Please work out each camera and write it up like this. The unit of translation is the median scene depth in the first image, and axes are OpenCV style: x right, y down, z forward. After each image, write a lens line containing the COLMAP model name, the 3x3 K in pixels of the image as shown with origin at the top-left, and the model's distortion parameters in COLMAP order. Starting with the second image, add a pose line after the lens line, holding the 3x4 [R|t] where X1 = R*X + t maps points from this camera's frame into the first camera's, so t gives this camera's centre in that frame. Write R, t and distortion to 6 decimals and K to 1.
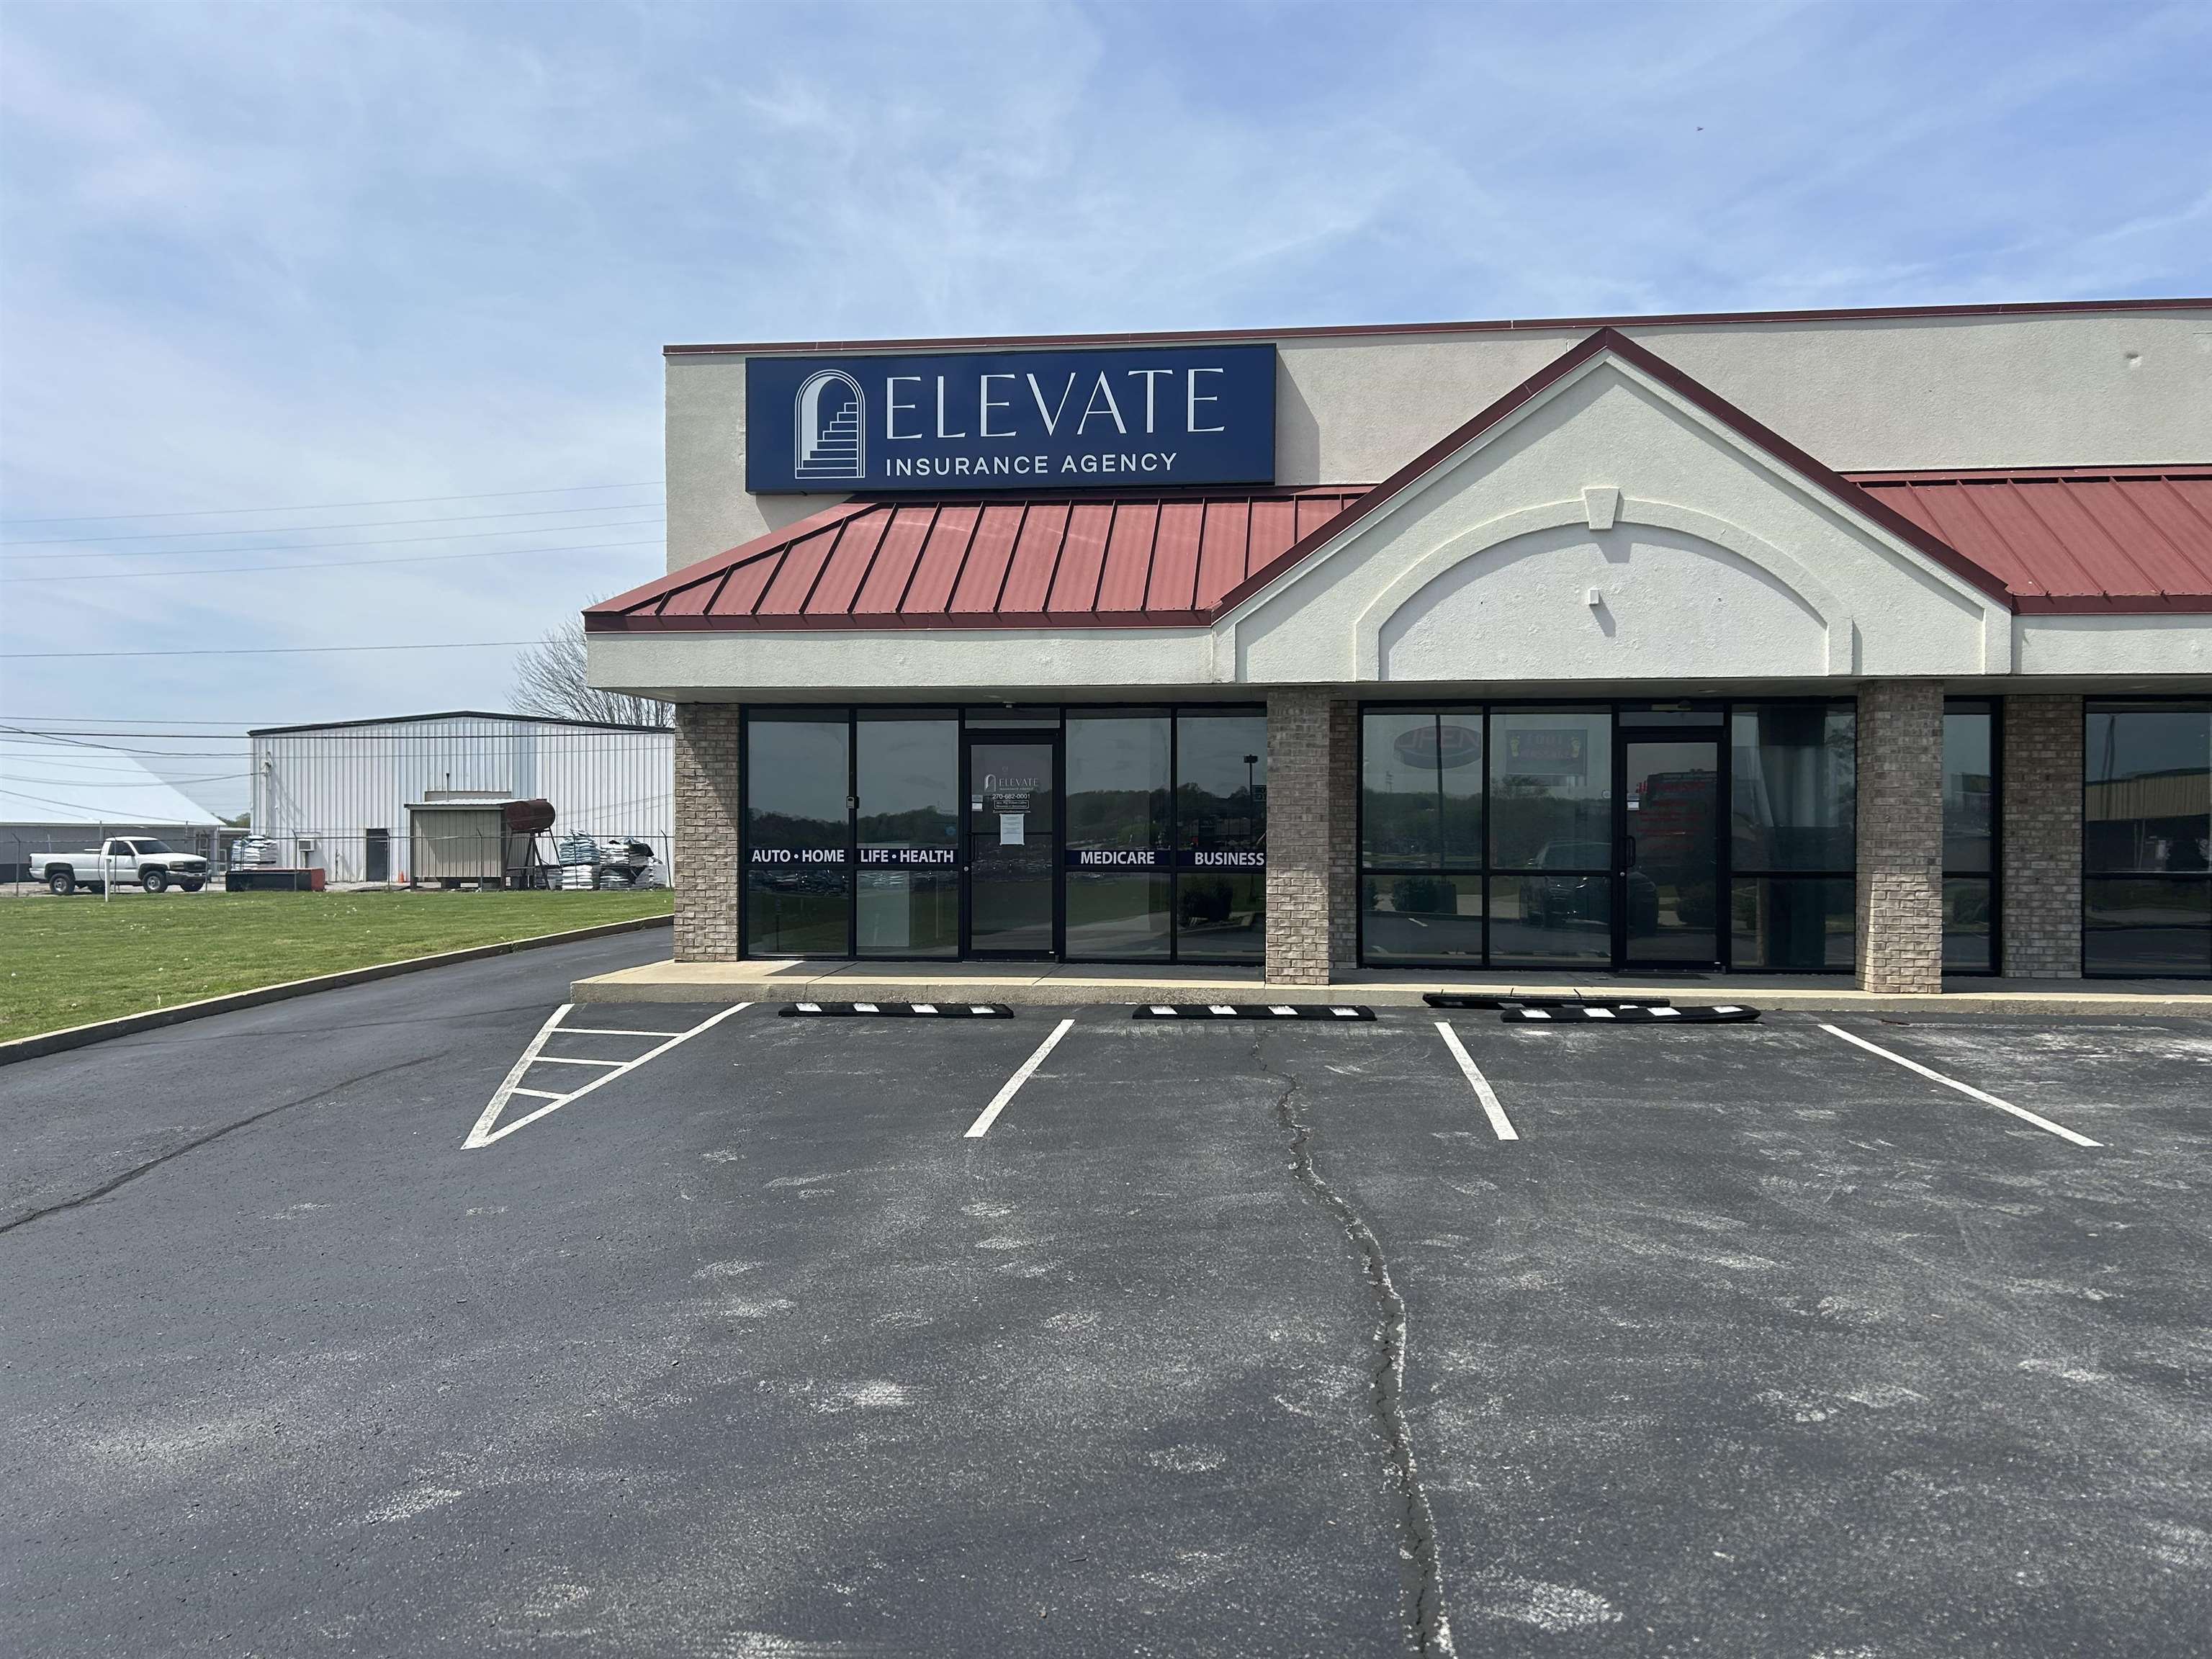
lens RADIAL K [[1656.4, 0, 1099.4], [0, 1656.4, 826.3], [0, 0, 1]] dist [0.055417, -0.054982]
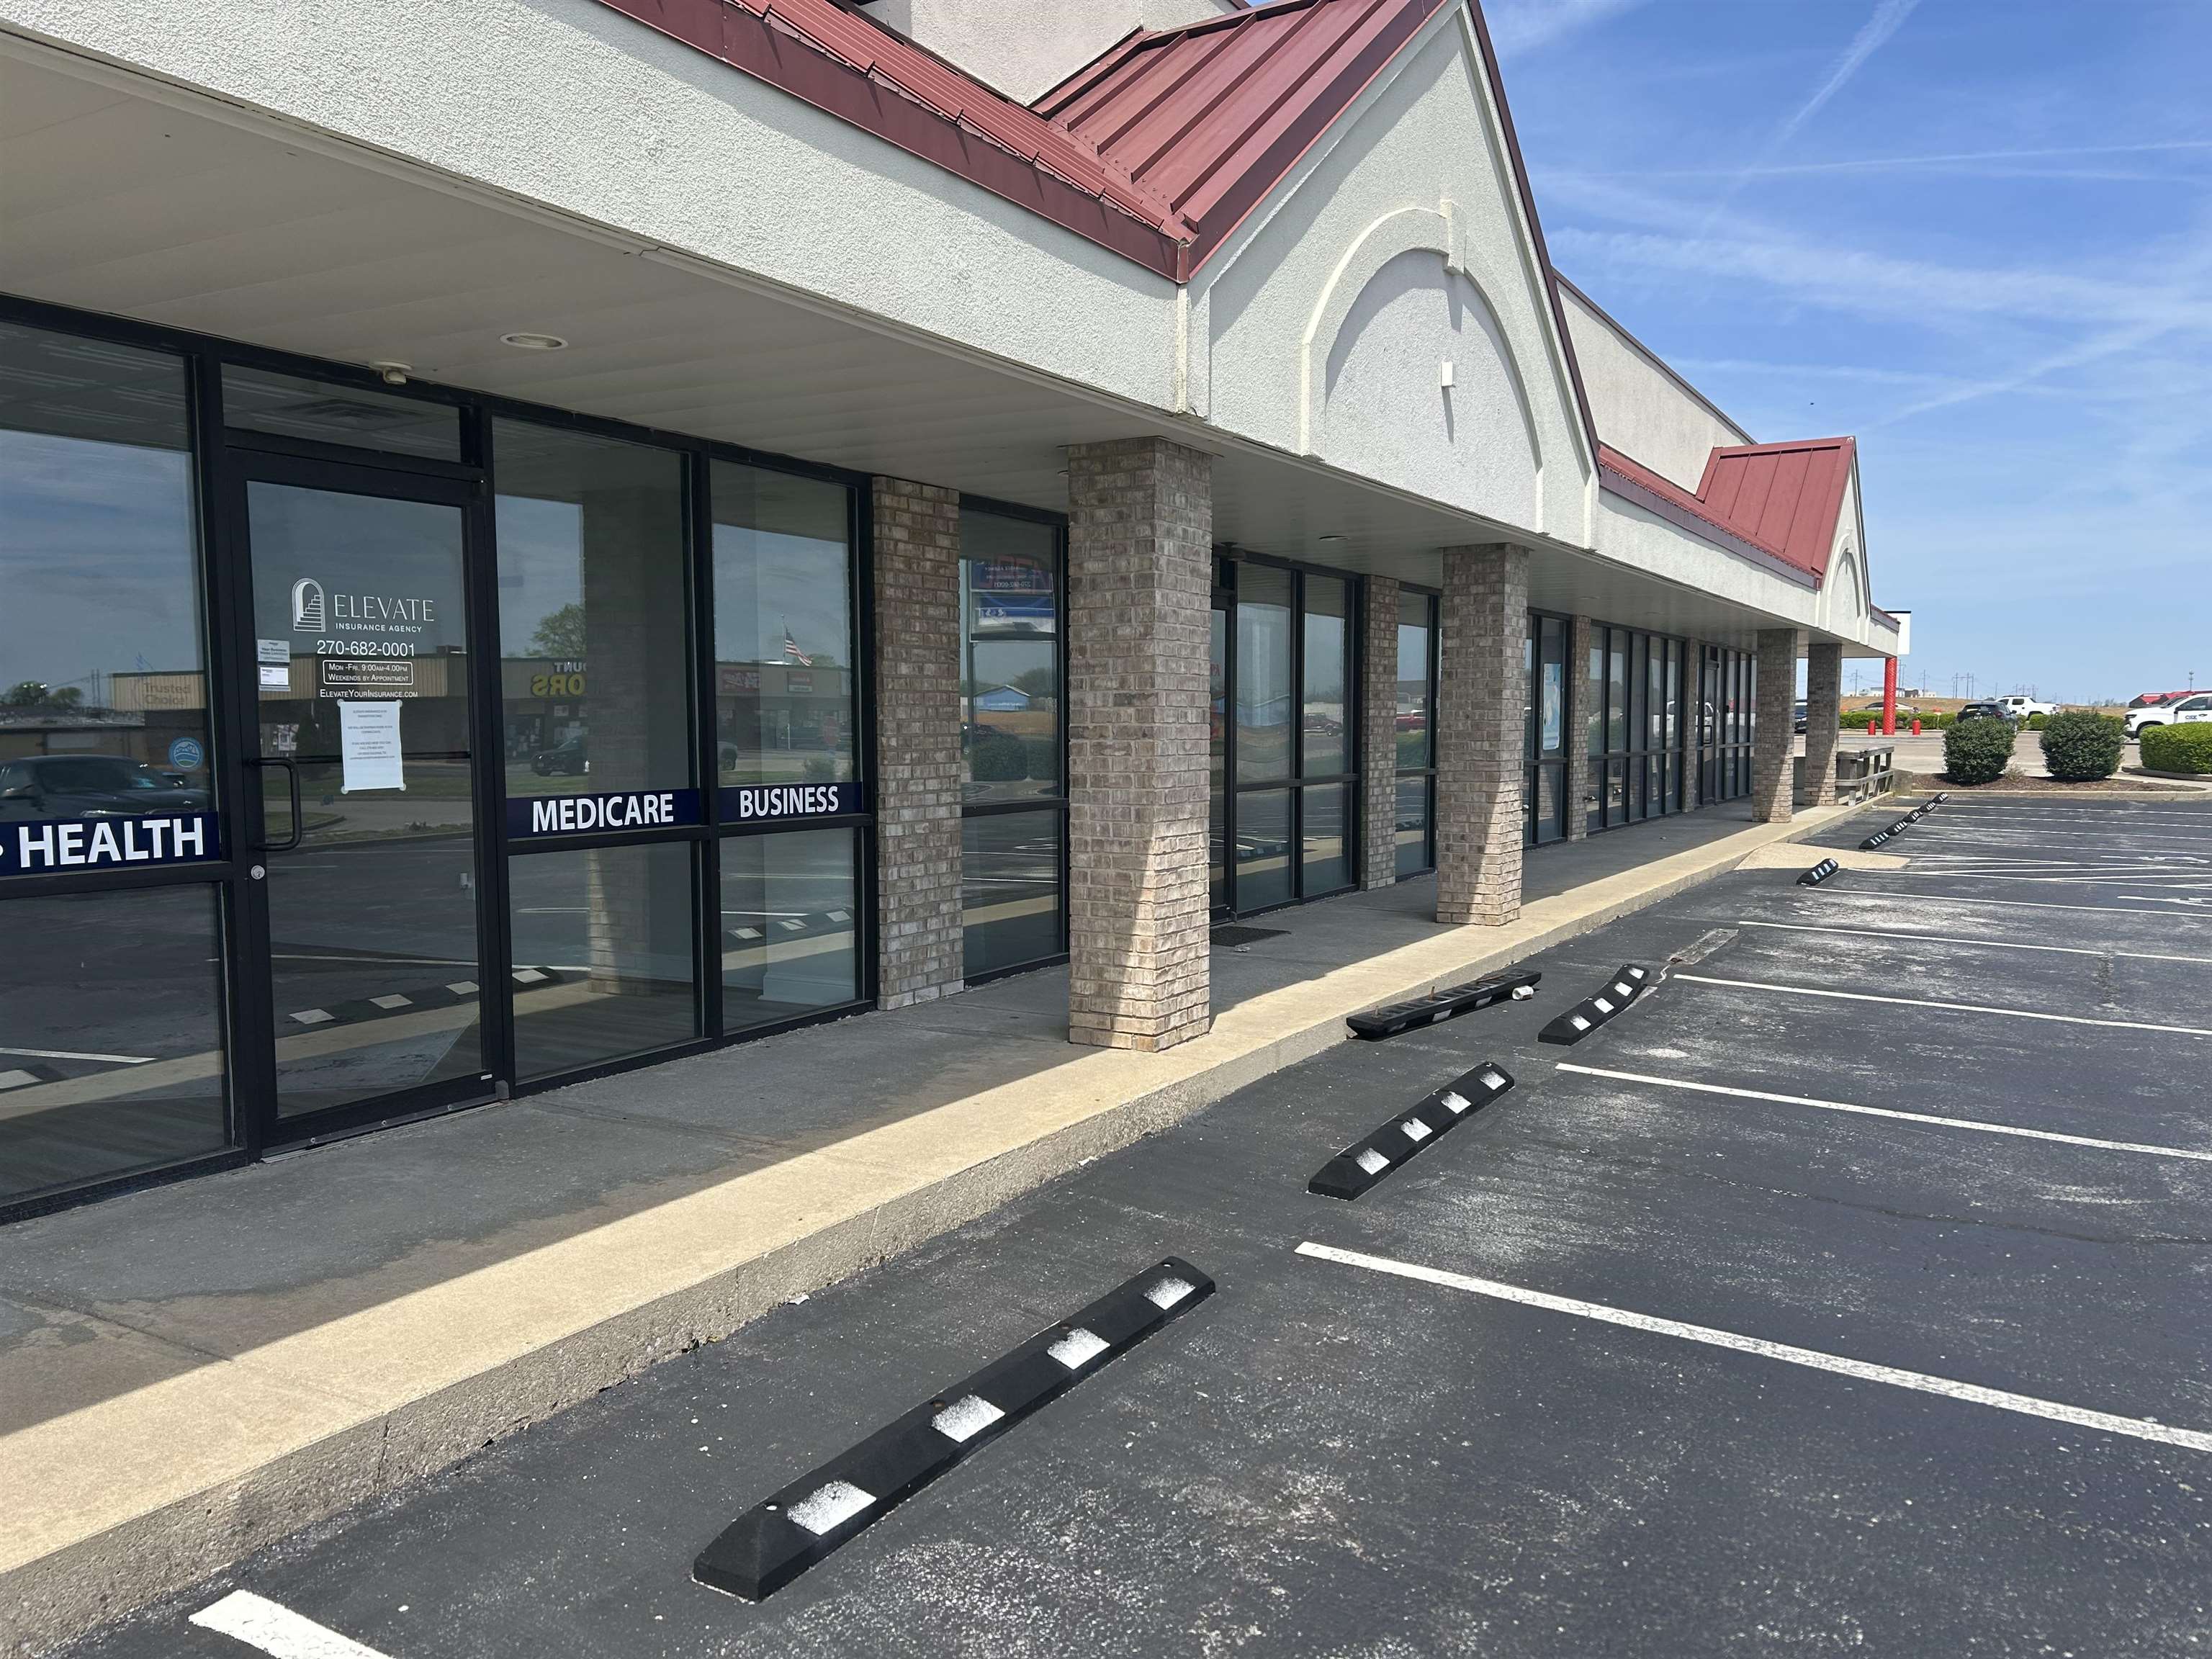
lens RADIAL K [[1656.4, 0, 1107.4], [0, 1656.4, 840.5], [0, 0, 1]] dist [0.055417, -0.054982]
pose [[0.422255, -0.070606, 0.903723, -0.306611], [0.003179, 0.997071, 0.076413, -0.004896], [-0.906472, -0.029393, 0.421242, 0.715914]]
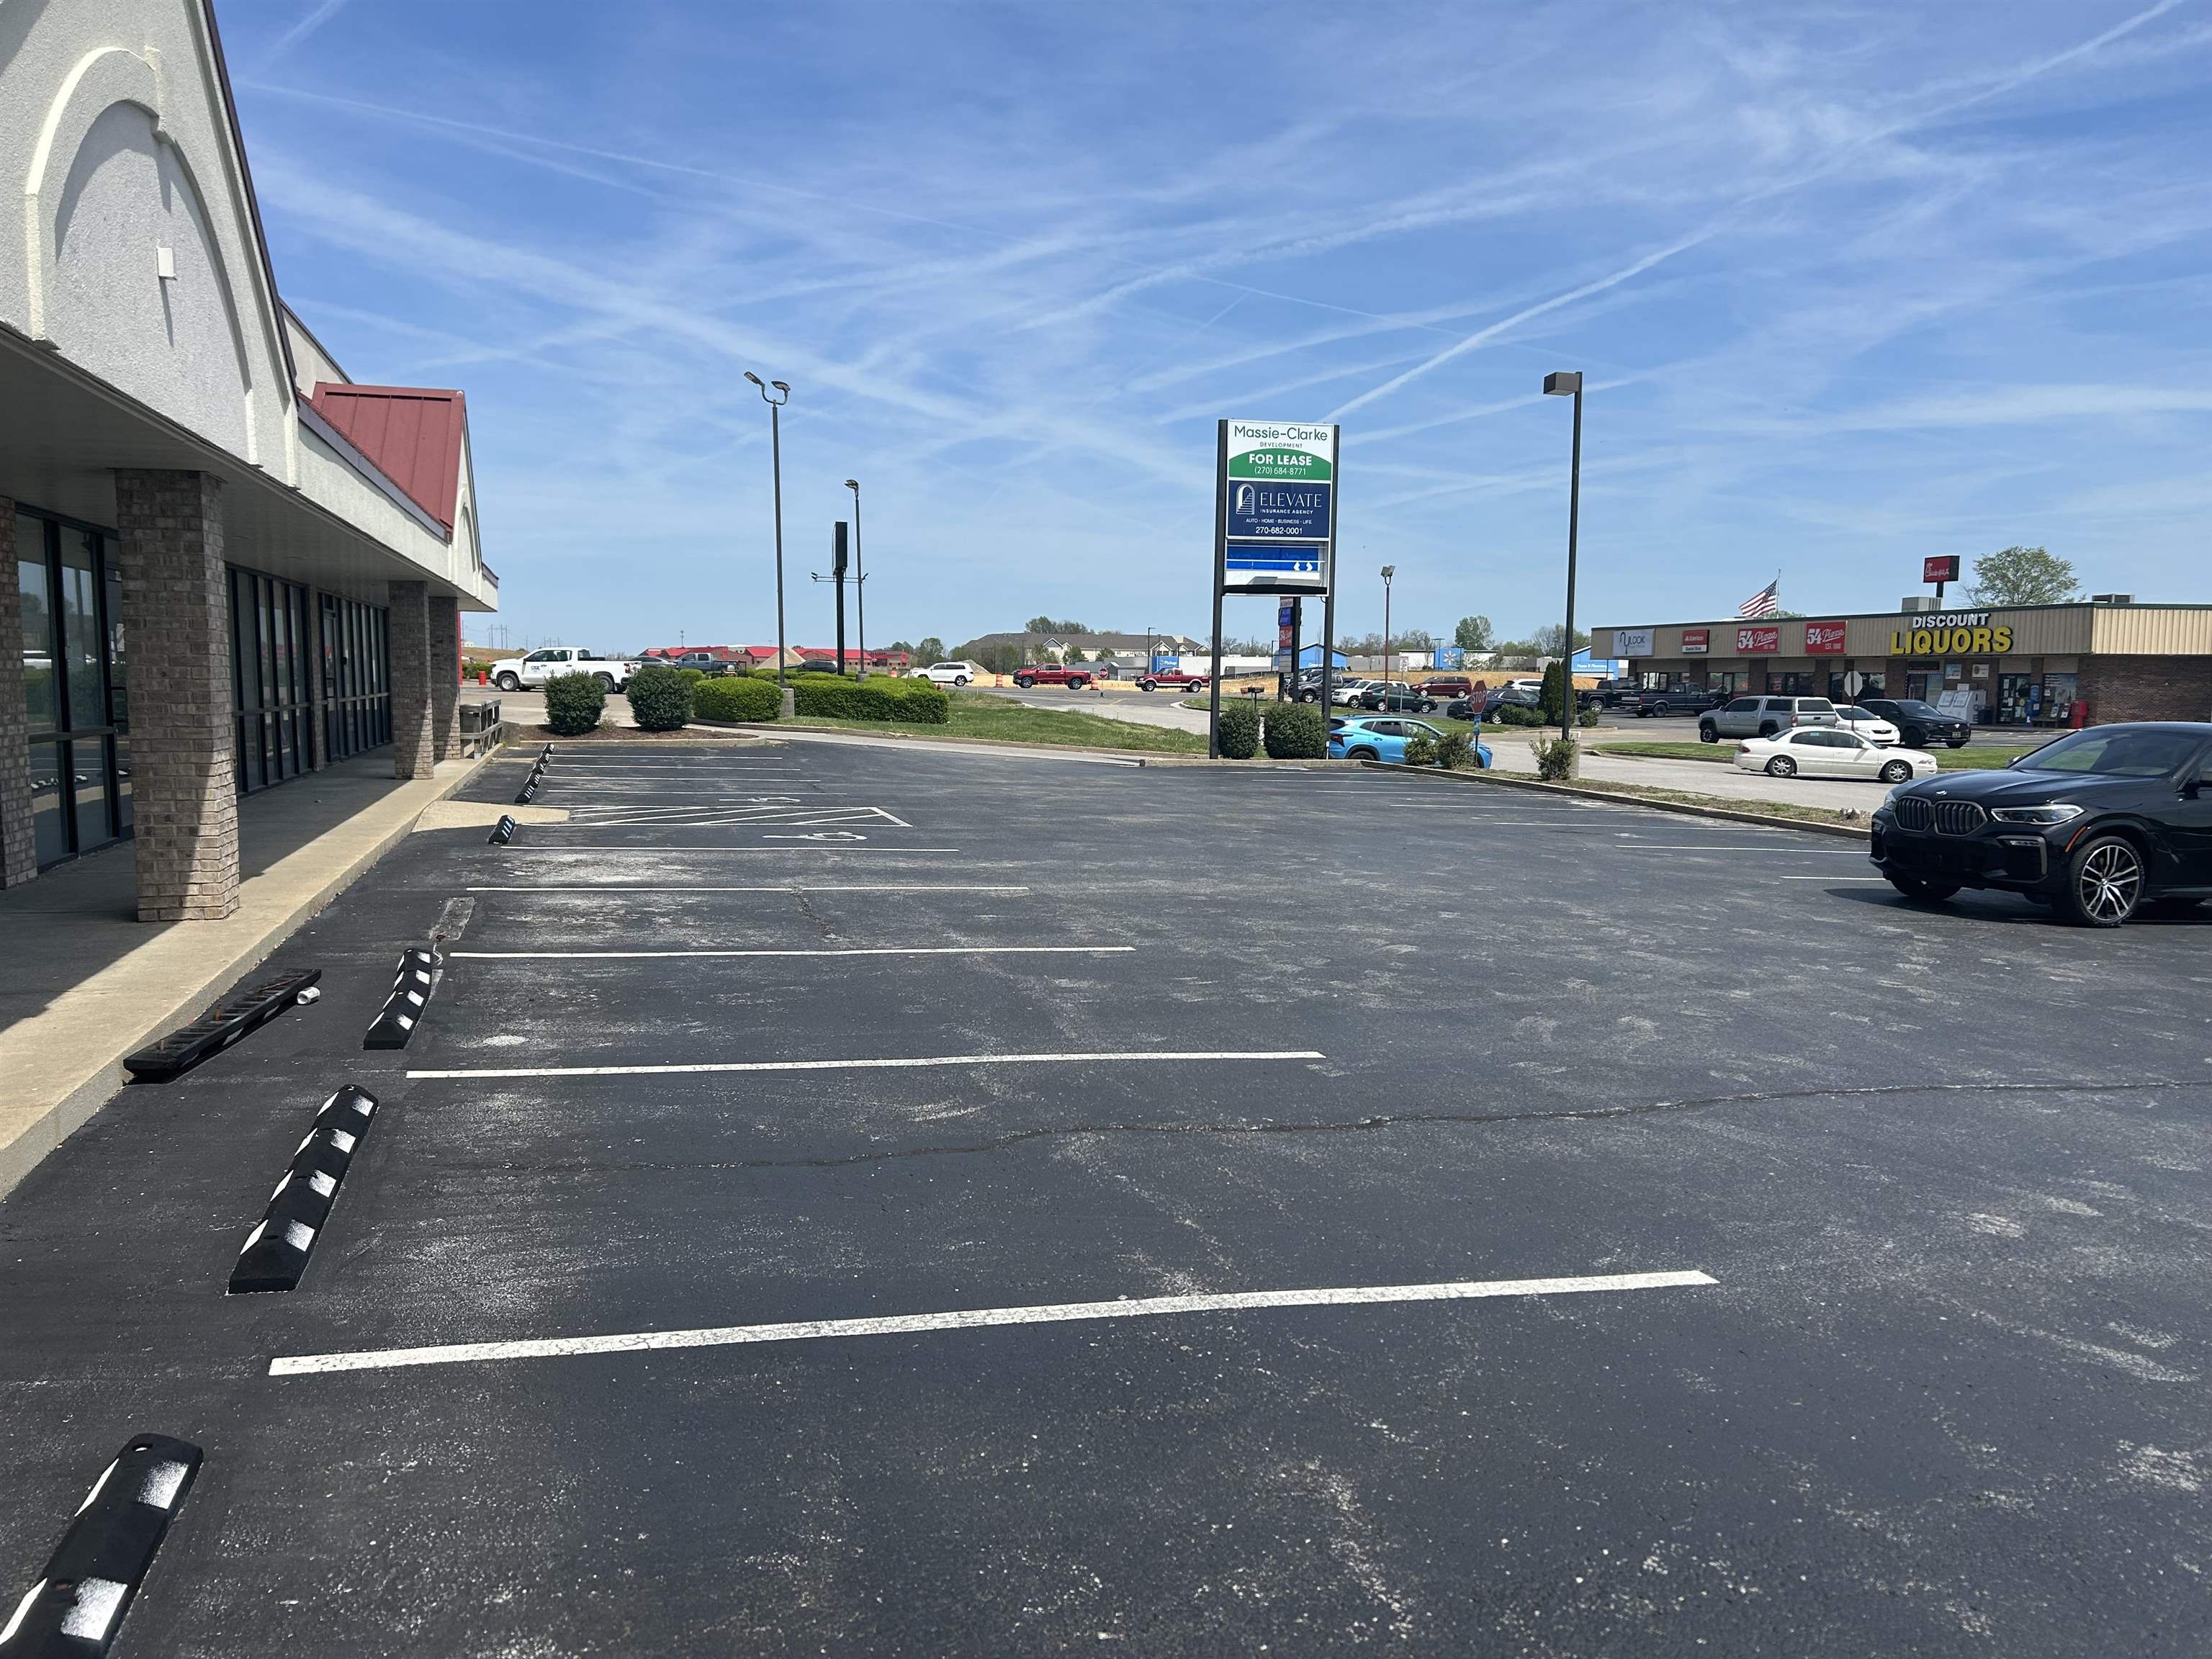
lens RADIAL K [[1656.4, 0, 1094.4], [0, 1656.4, 838.1], [0, 0, 1]] dist [0.055417, -0.054982]
pose [[-0.371117, -0.099797, 0.923208, -0.282260], [-0.011505, 0.994626, 0.102892, -0.010189], [-0.928515, 0.027564, -0.370271, 0.789309]]
